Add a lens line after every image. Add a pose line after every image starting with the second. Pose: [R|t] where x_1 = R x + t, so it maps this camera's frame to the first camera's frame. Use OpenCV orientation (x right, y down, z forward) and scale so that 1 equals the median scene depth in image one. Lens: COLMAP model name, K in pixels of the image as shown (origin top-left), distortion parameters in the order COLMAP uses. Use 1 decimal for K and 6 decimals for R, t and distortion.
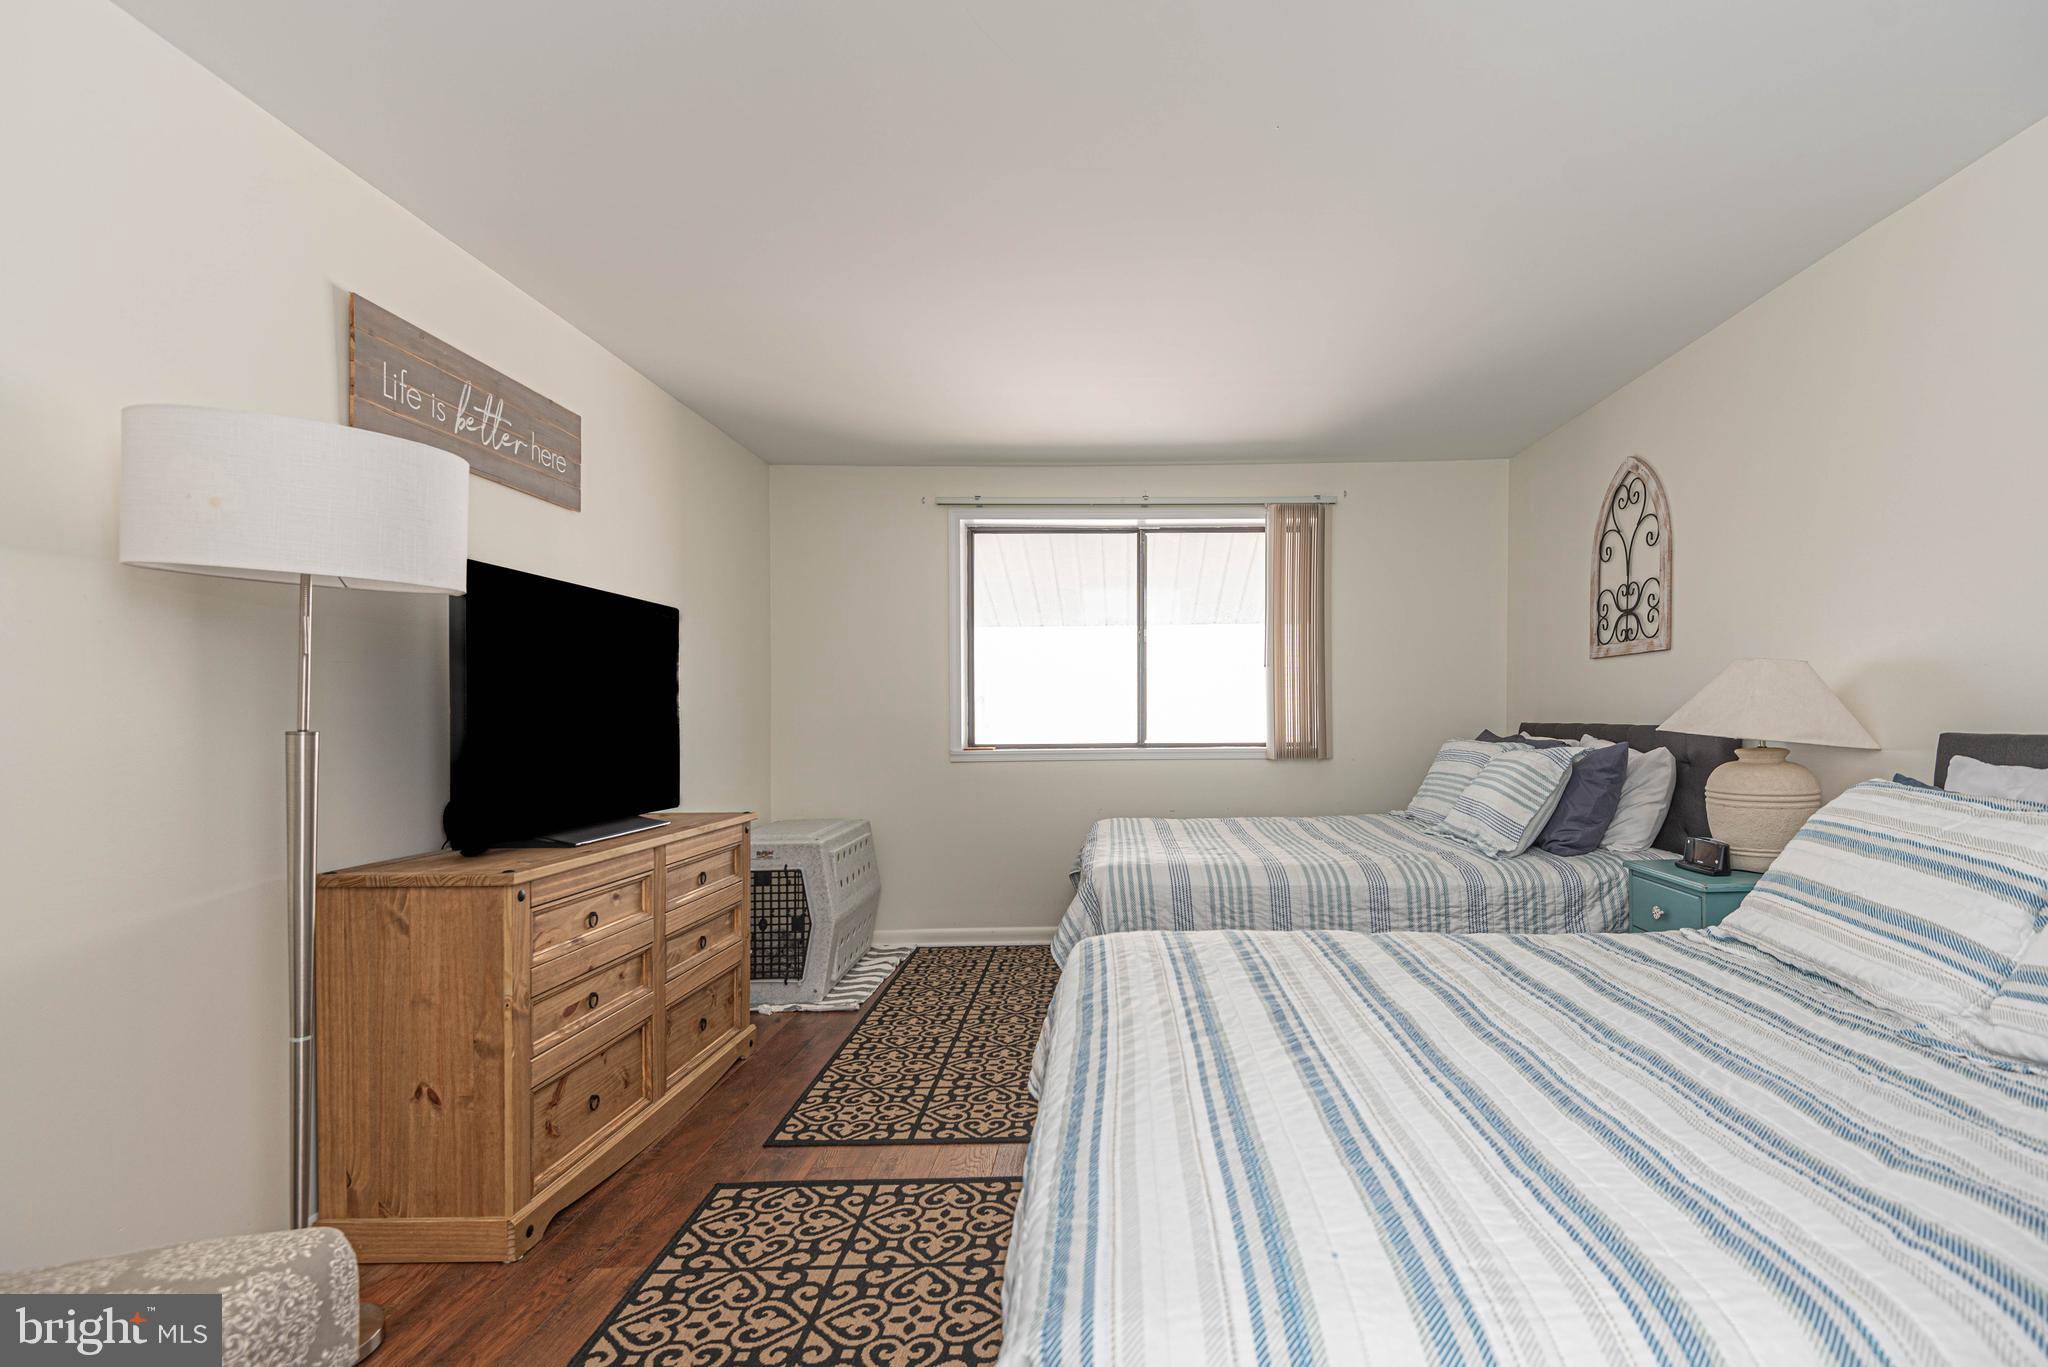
lens RADIAL K [[935.5, 0, 987.9], [0, 935.5, 707.6], [0, 0, 1]] dist [0.030131, -0.016050]
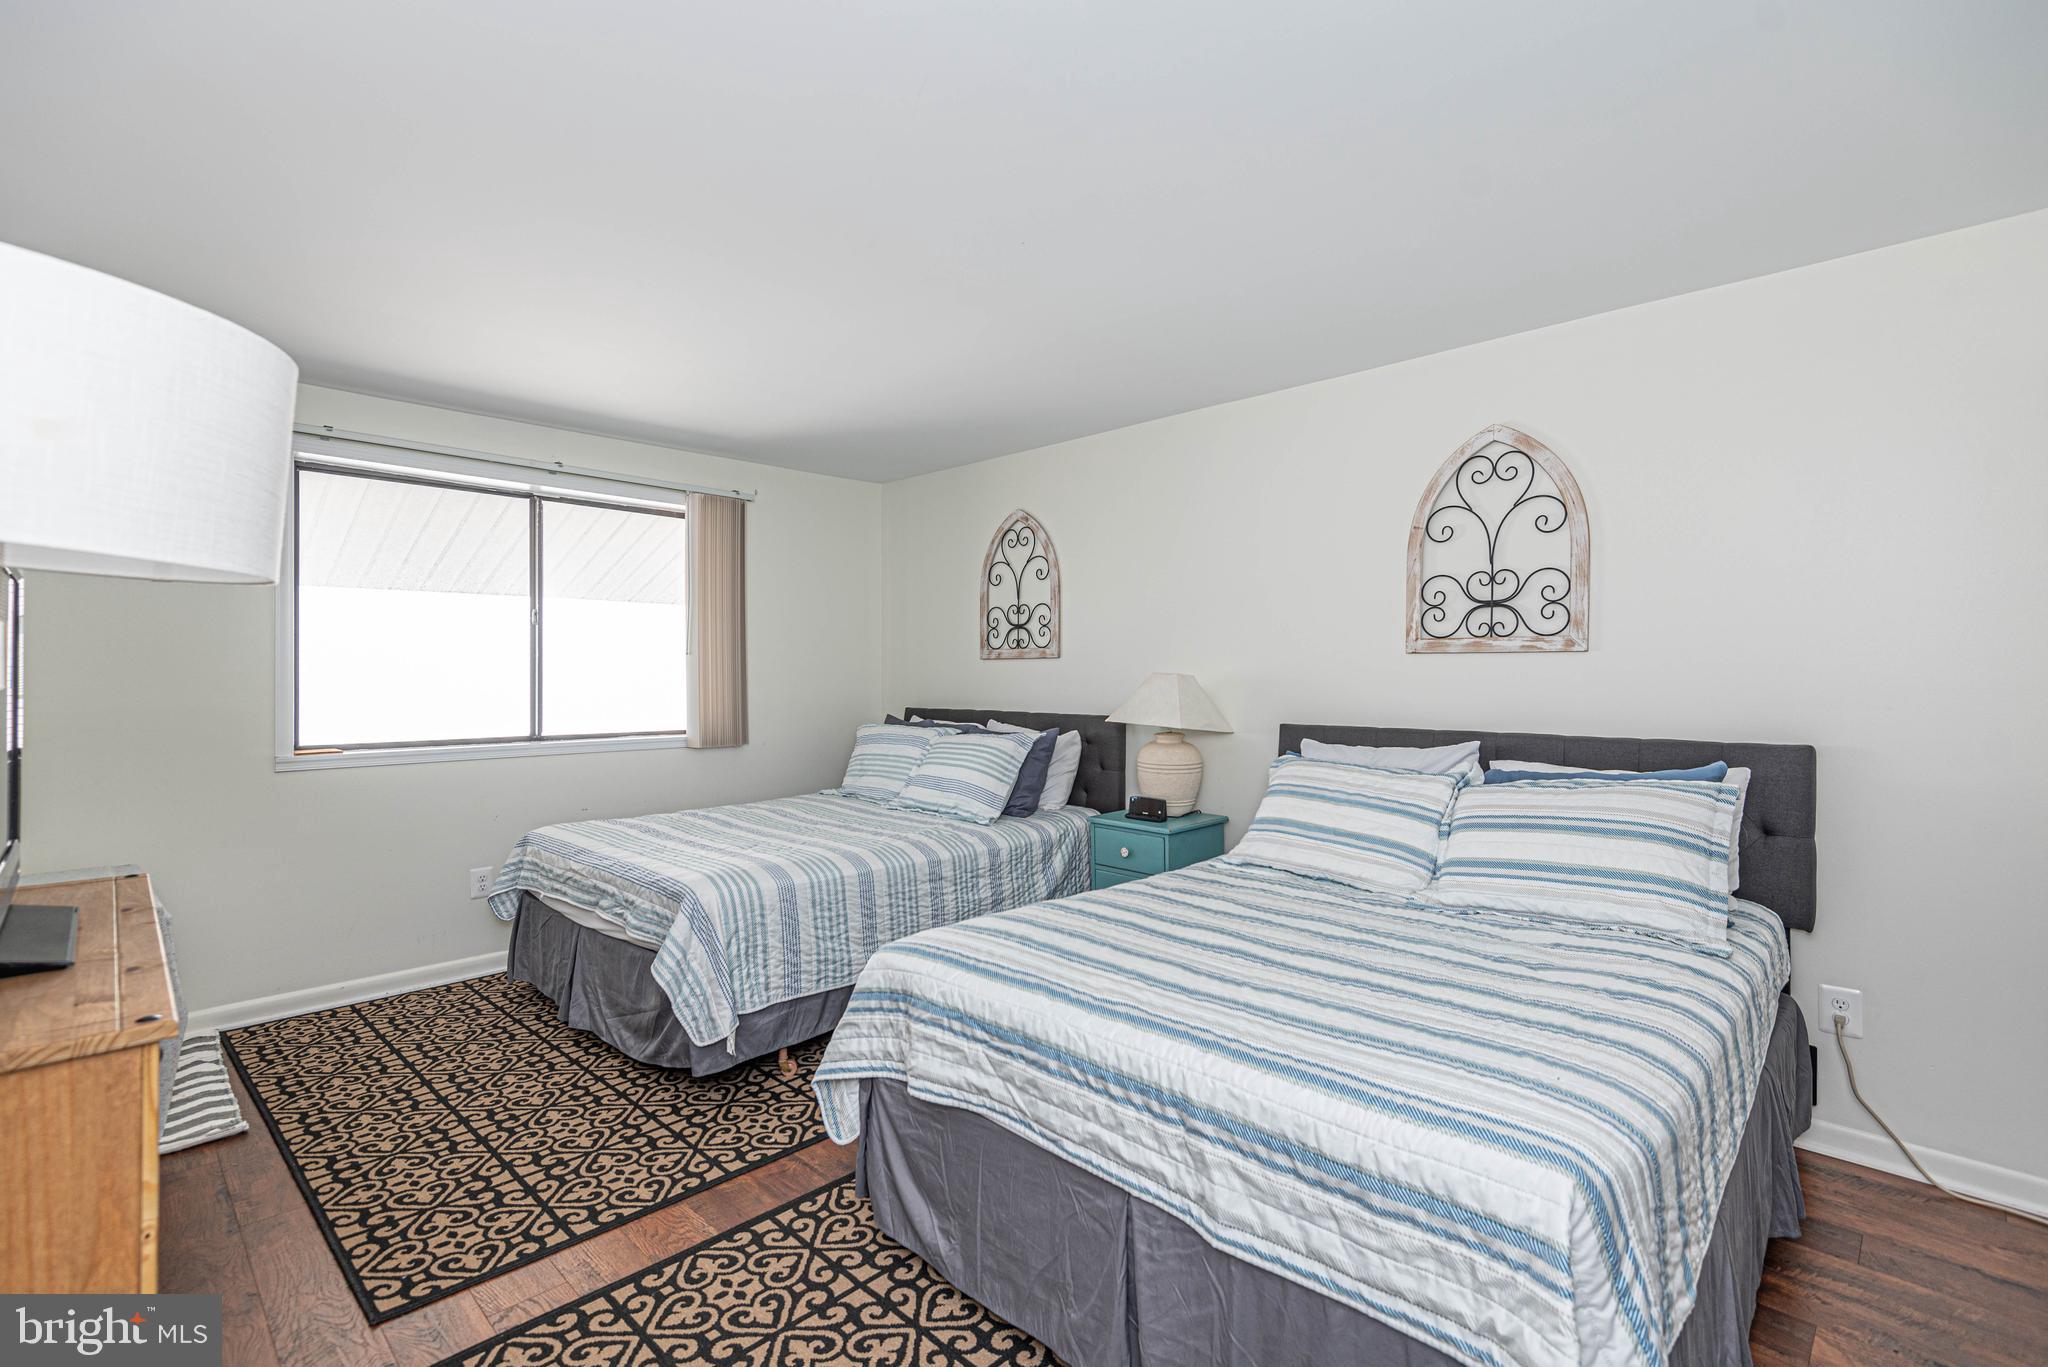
lens RADIAL K [[935.5, 0, 1023.0], [0, 935.5, 665.0], [0, 0, 1]] dist [0.030131, -0.016050]
pose [[0.716133, 0.016124, 0.697777, -0.241530], [-0.002034, 0.999777, -0.021014, -0.021238], [-0.697961, 0.013630, 0.716006, 0.066852]]
